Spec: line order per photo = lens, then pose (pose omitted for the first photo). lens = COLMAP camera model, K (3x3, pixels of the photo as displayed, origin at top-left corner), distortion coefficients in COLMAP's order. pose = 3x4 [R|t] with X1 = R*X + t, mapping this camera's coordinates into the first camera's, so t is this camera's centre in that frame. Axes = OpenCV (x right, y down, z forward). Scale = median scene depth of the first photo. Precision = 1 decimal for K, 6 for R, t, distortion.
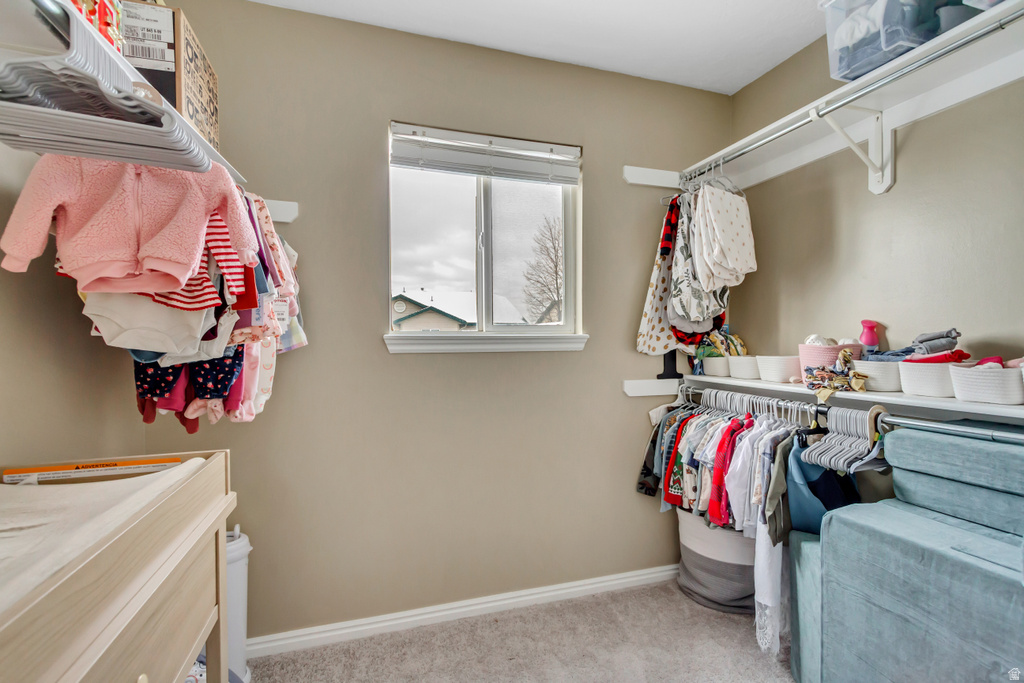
lens RADIAL K [[468.5, 0, 511.1], [0, 468.5, 344.9], [0, 0, 1]] dist [0.008005, 0.000026]
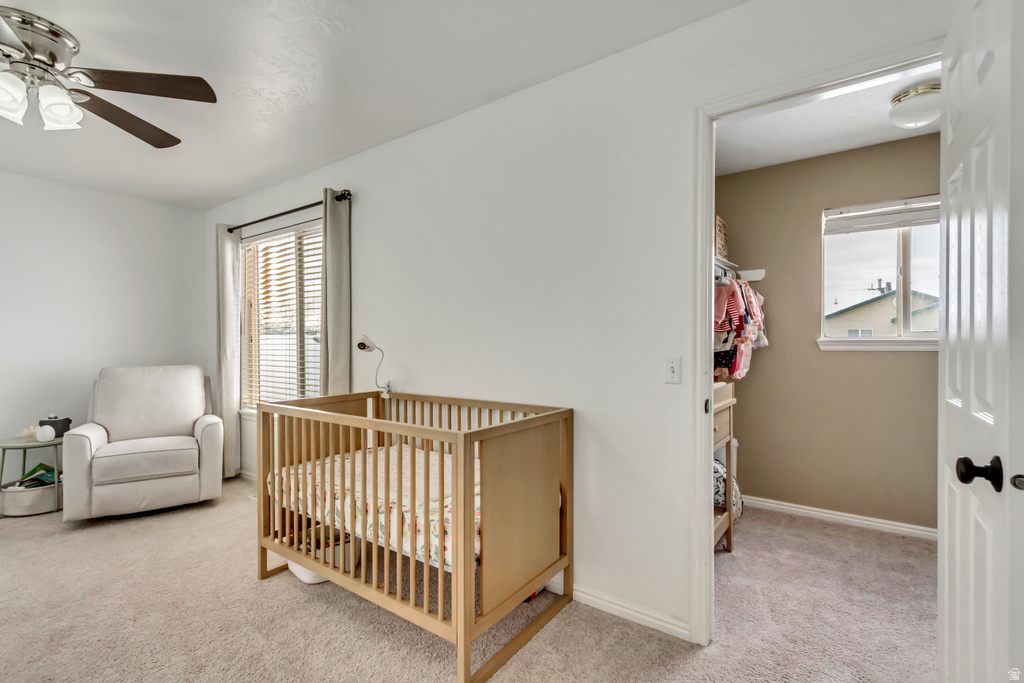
lens RADIAL K [[468.5, 0, 510.5], [0, 468.5, 344.7], [0, 0, 1]] dist [0.008005, 0.000026]
pose [[0.589252, 0.010014, -0.807887, 0.628133], [-0.008001, 0.999946, 0.006558, -0.007828], [0.807910, 0.002600, 0.589300, -1.244061]]
